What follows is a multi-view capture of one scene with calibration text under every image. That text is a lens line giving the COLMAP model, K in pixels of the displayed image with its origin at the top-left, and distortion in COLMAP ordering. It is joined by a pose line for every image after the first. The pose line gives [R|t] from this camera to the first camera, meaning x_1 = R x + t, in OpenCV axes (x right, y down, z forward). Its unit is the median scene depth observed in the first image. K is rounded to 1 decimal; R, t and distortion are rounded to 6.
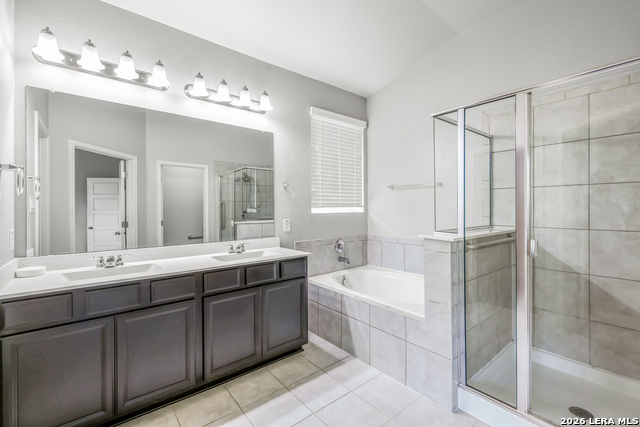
lens RADIAL K [[278.4, 0, 319.2], [0, 278.4, 209.6], [0, 0, 1]] dist [0.002956, 0.000013]
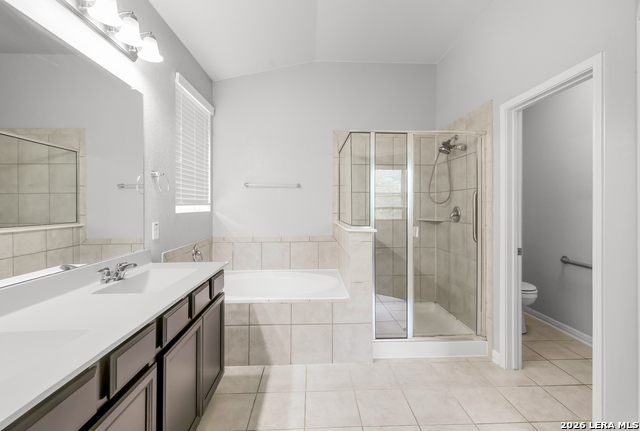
lens RADIAL K [[290.1, 0, 323.9], [0, 290.1, 205.1], [0, 0, 1]] dist [0.001540, 0.000050]
pose [[0.594538, 0.007024, 0.804037, -0.508977], [0.001184, 0.999953, -0.009610, -0.000374], [-0.804067, 0.006665, 0.594502, 0.249157]]
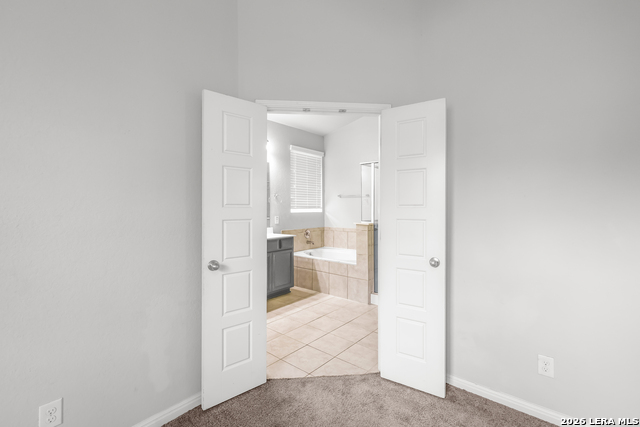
lens RADIAL K [[278.4, 0, 319.2], [0, 278.4, 209.6], [0, 0, 1]] dist [0.002956, 0.000013]
pose [[0.982584, 0.002432, 0.185803, -0.196478], [-0.002126, 0.999996, -0.001844, -0.000956], [-0.185806, 0.001417, 0.982585, -0.698114]]
